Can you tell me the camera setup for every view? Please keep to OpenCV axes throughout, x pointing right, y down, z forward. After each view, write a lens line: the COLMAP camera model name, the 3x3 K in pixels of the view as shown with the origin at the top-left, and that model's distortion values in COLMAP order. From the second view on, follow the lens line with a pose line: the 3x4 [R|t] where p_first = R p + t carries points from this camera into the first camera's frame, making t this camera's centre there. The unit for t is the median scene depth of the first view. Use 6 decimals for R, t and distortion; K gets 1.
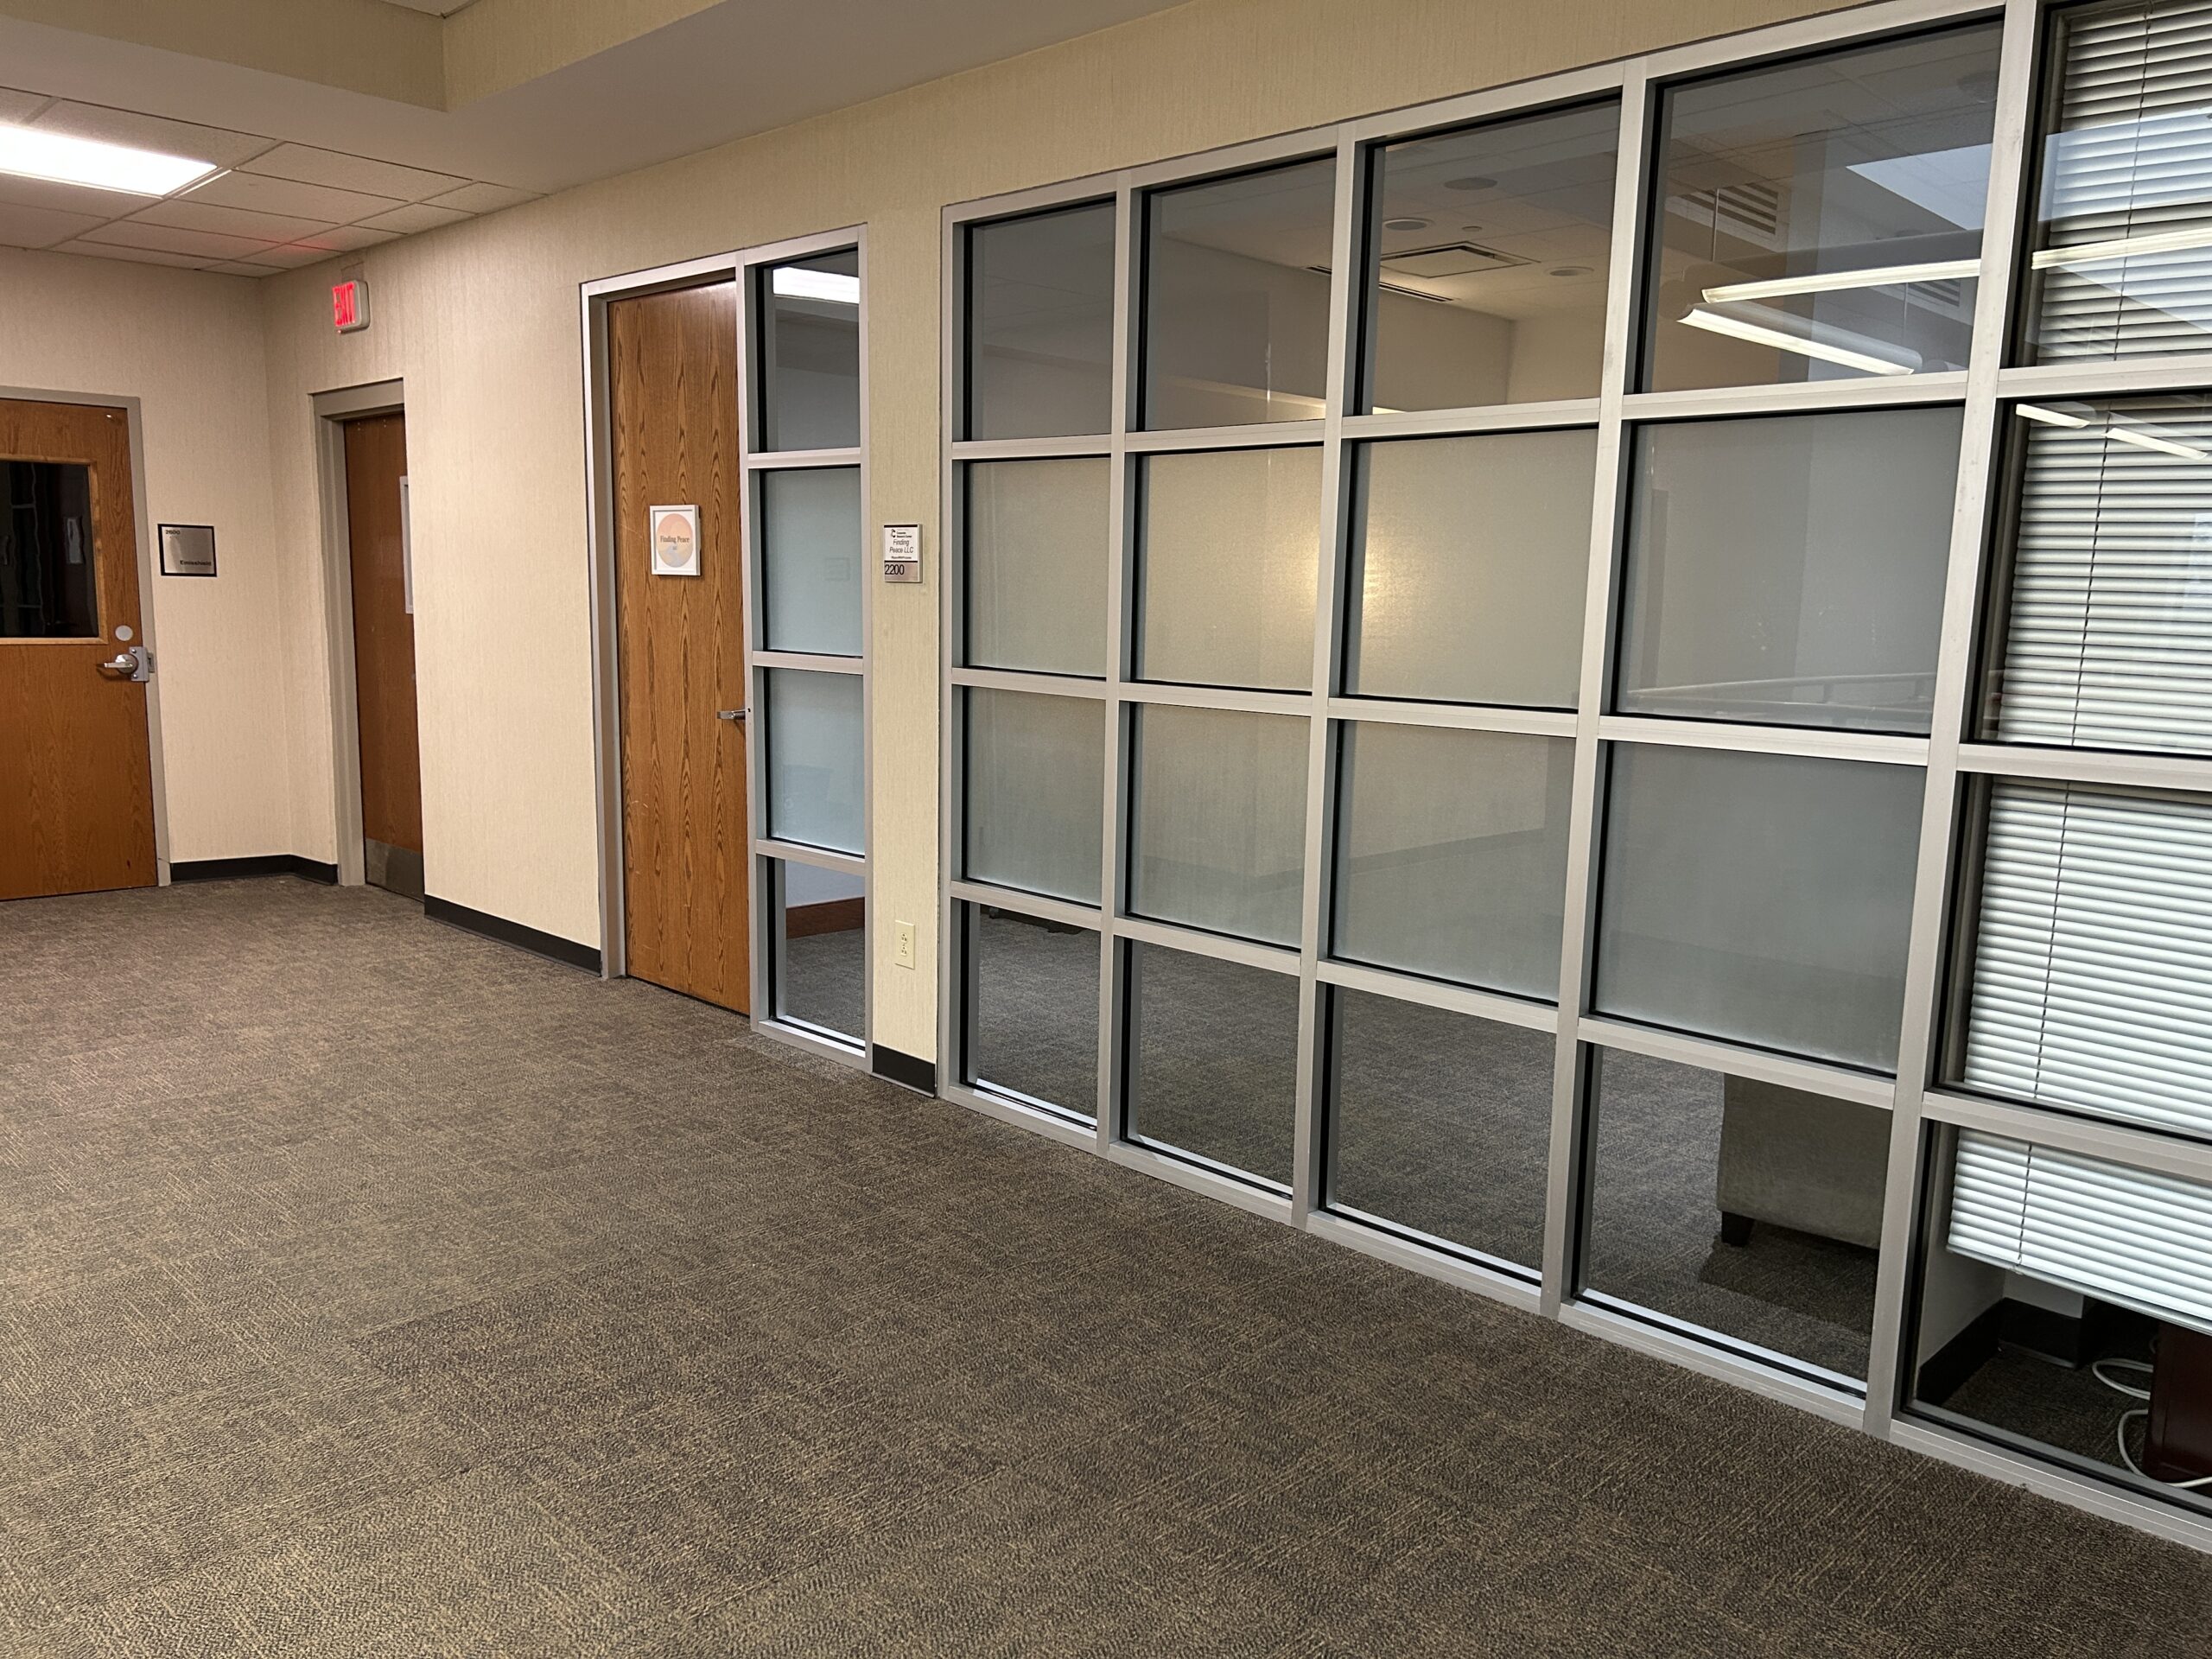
lens RADIAL K [[1654.3, 0, 1114.9], [0, 1654.3, 840.8], [0, 0, 1]] dist [0.055893, -0.059415]
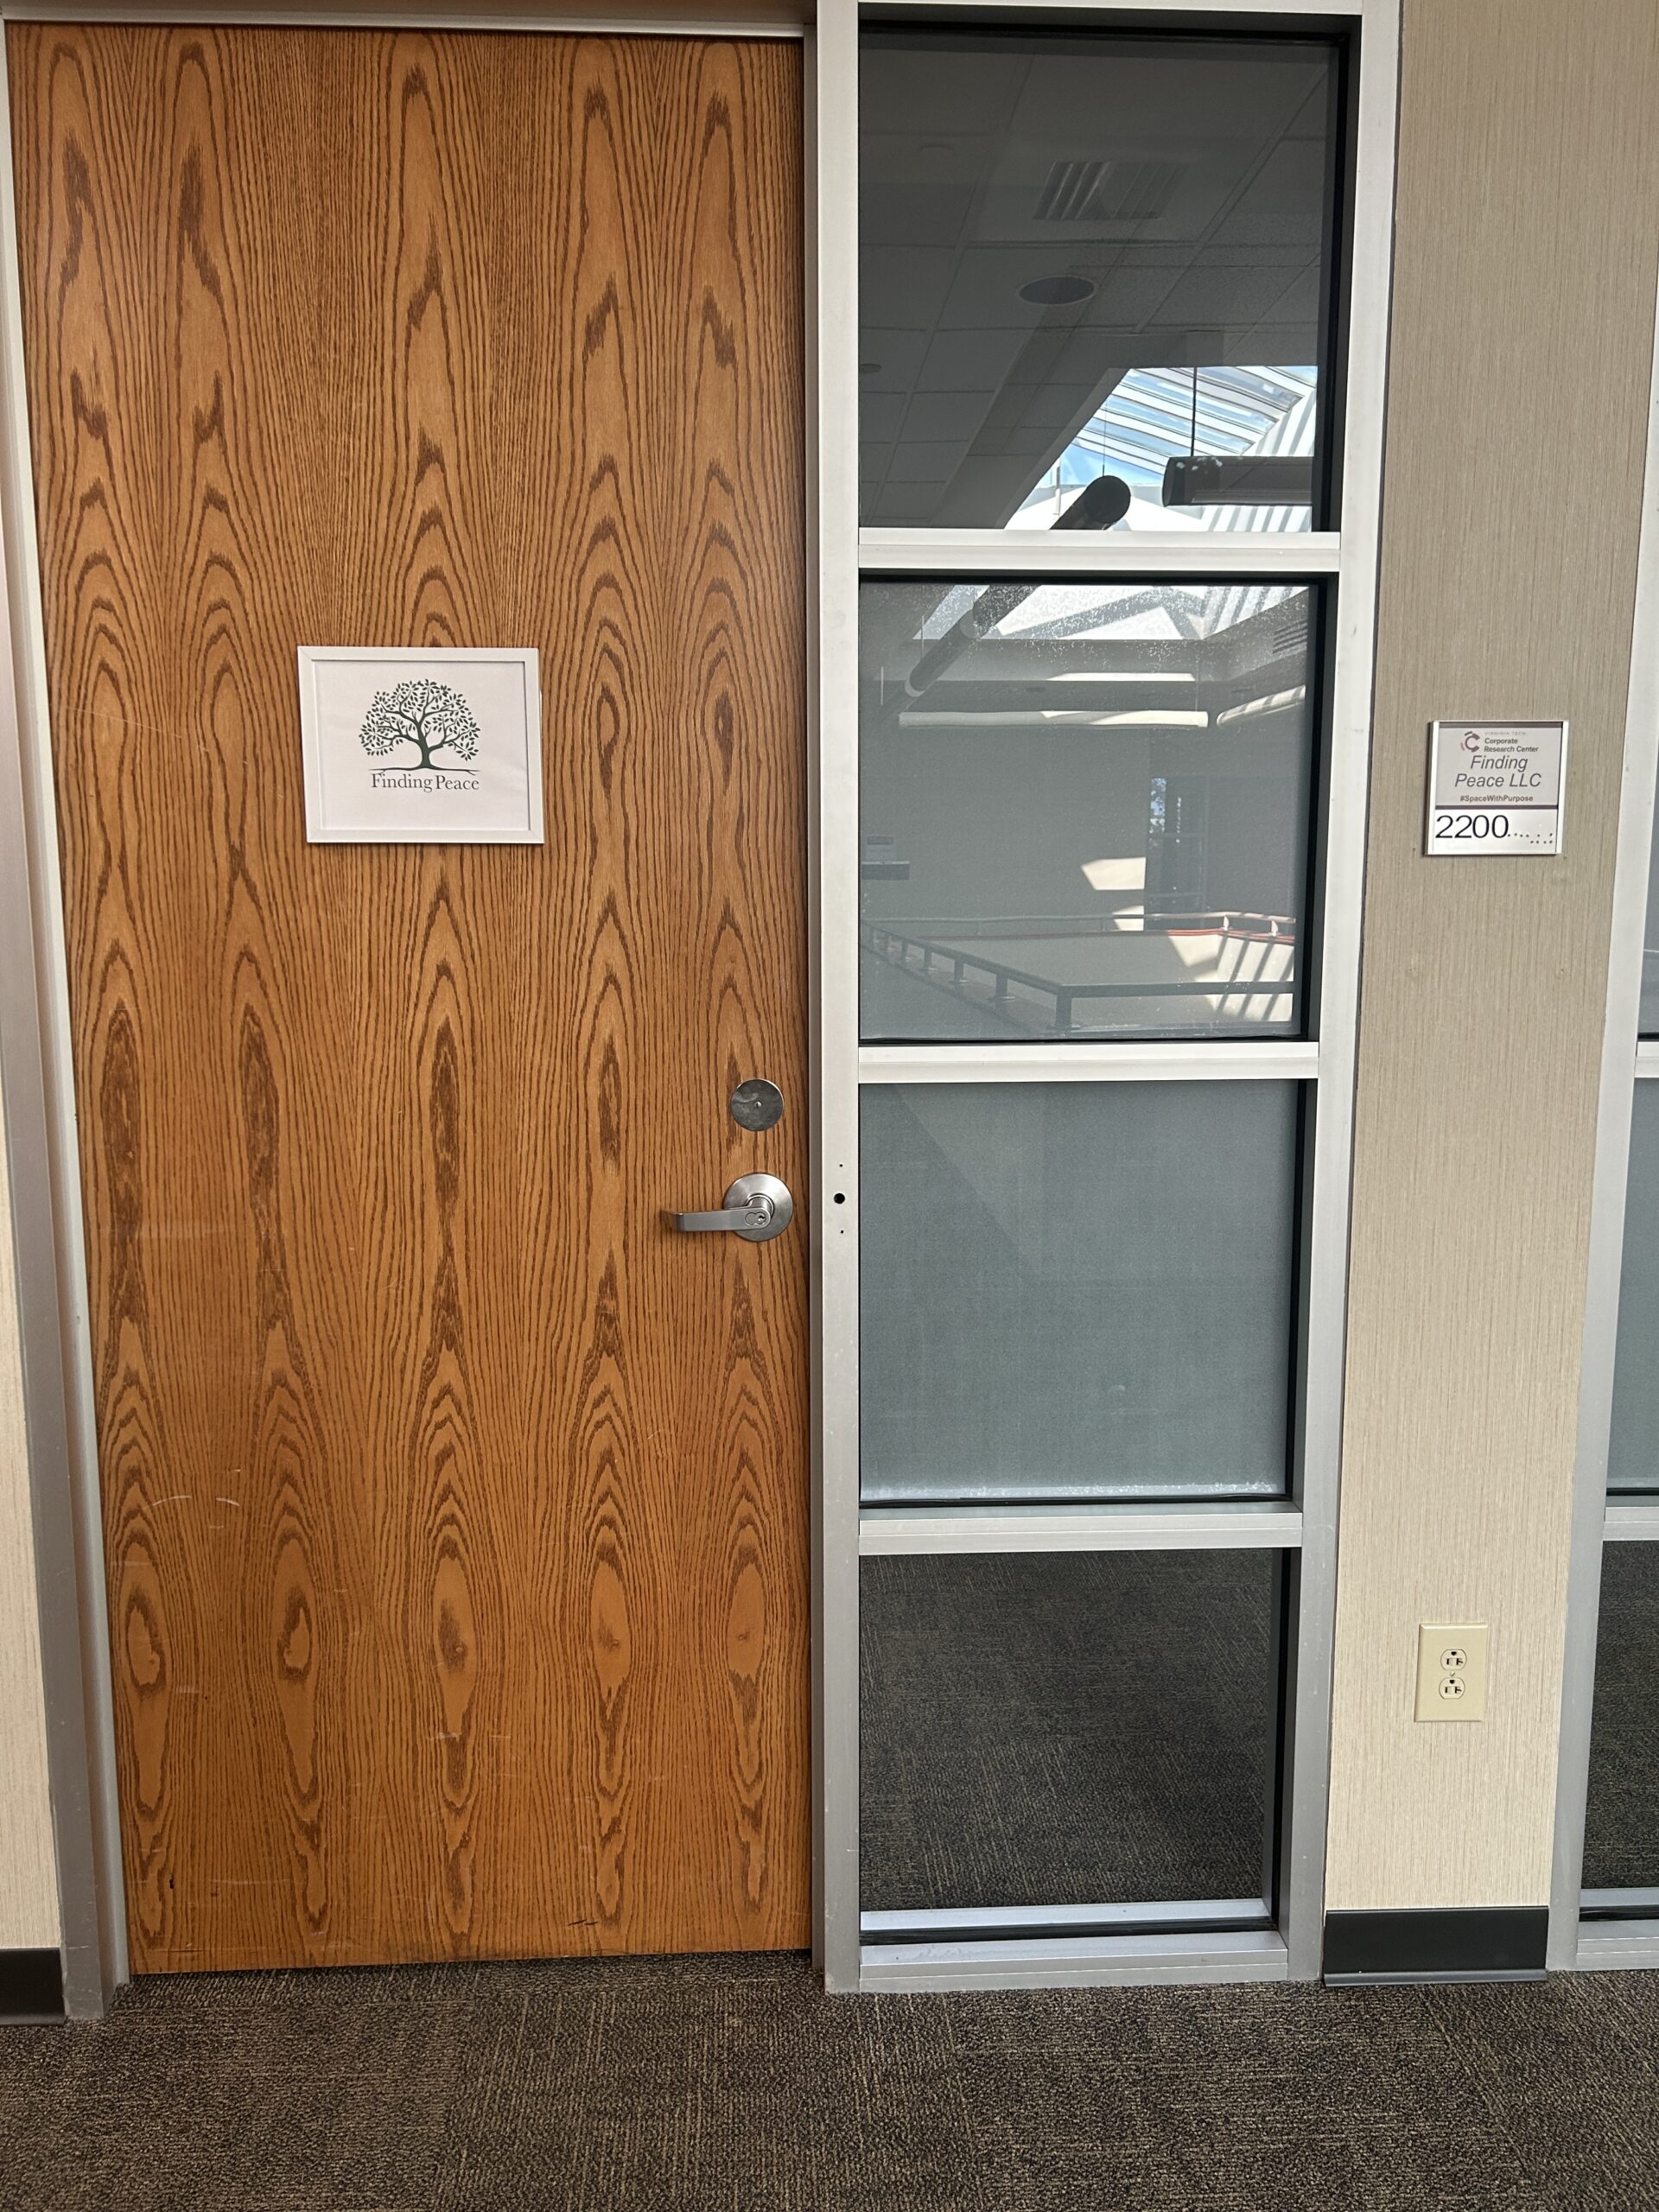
lens RADIAL K [[1654.3, 0, 832.3], [0, 1654.3, 1119.9], [0, 0, 1]] dist [0.055893, -0.059415]
pose [[0.679223, -0.119877, 0.724075, -0.474874], [0.128783, 0.990731, 0.043219, -0.108385], [-0.722544, 0.063894, 0.688366, 0.698729]]
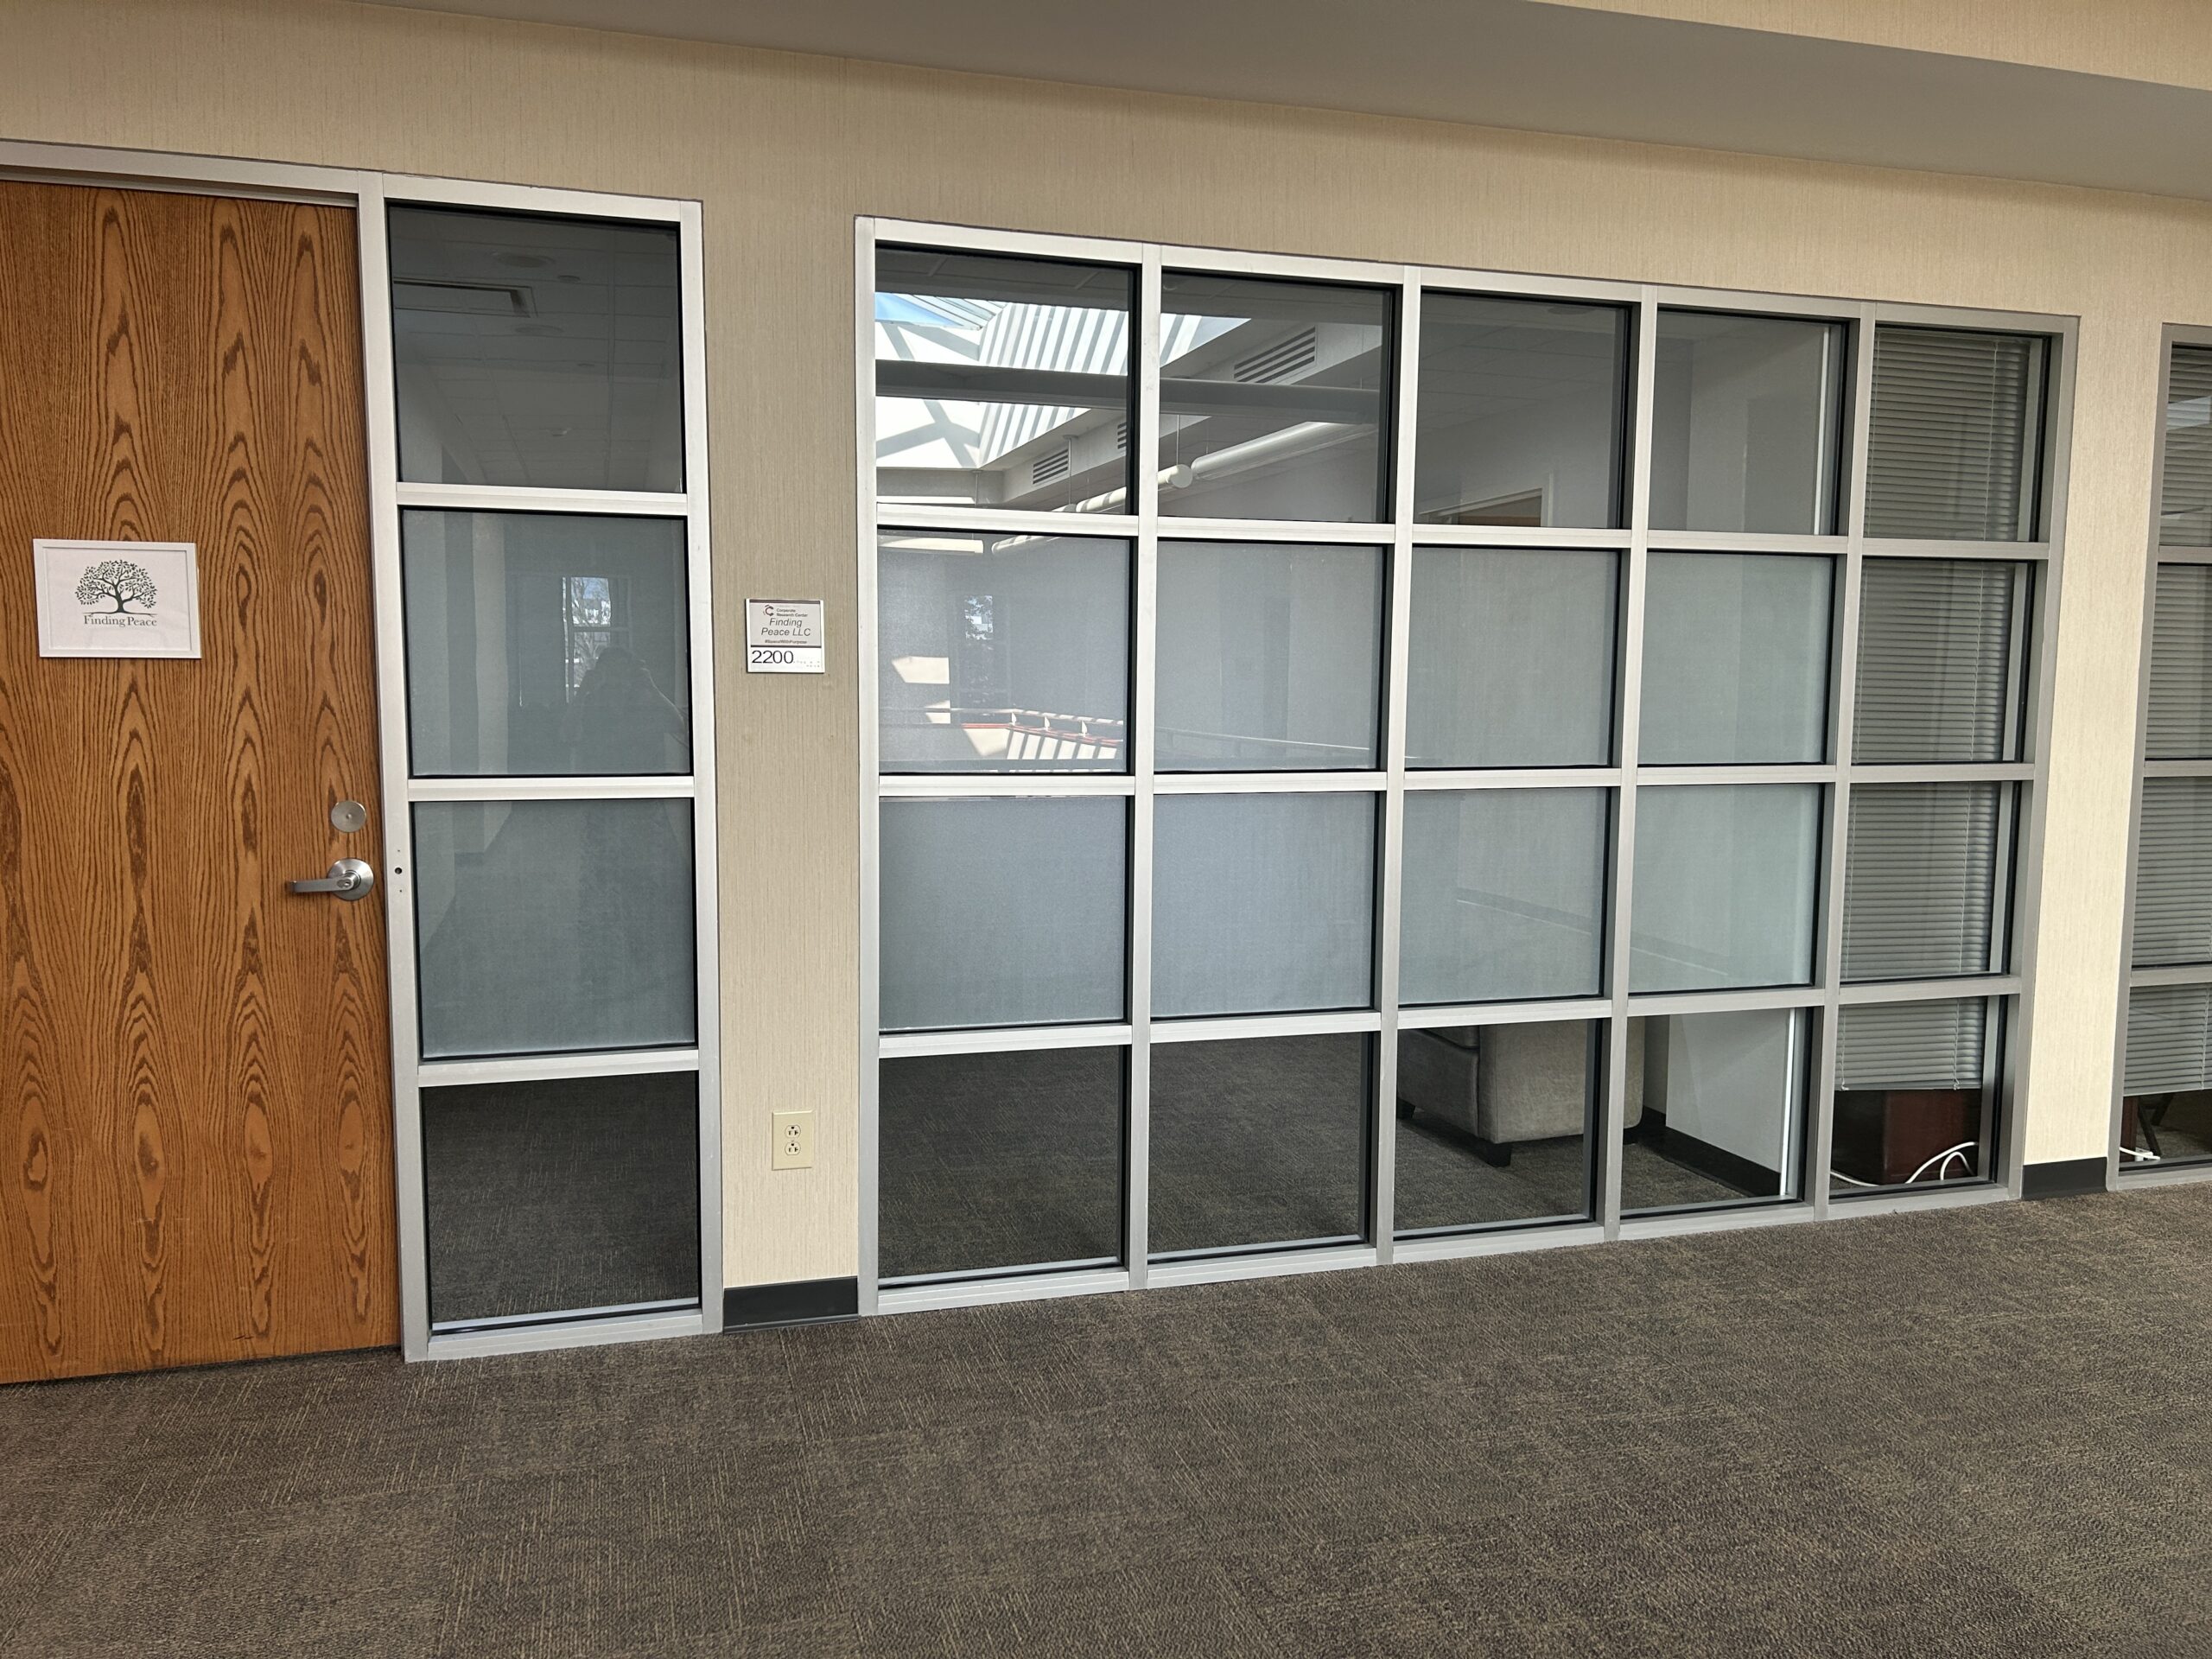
lens RADIAL K [[1654.3, 0, 1114.9], [0, 1654.3, 840.8], [0, 0, 1]] dist [0.055893, -0.059415]
pose [[0.490936, -0.102099, 0.865192, -0.616427], [0.138386, 0.989639, 0.038260, -0.072726], [-0.860135, 0.100947, 0.499978, 0.408967]]
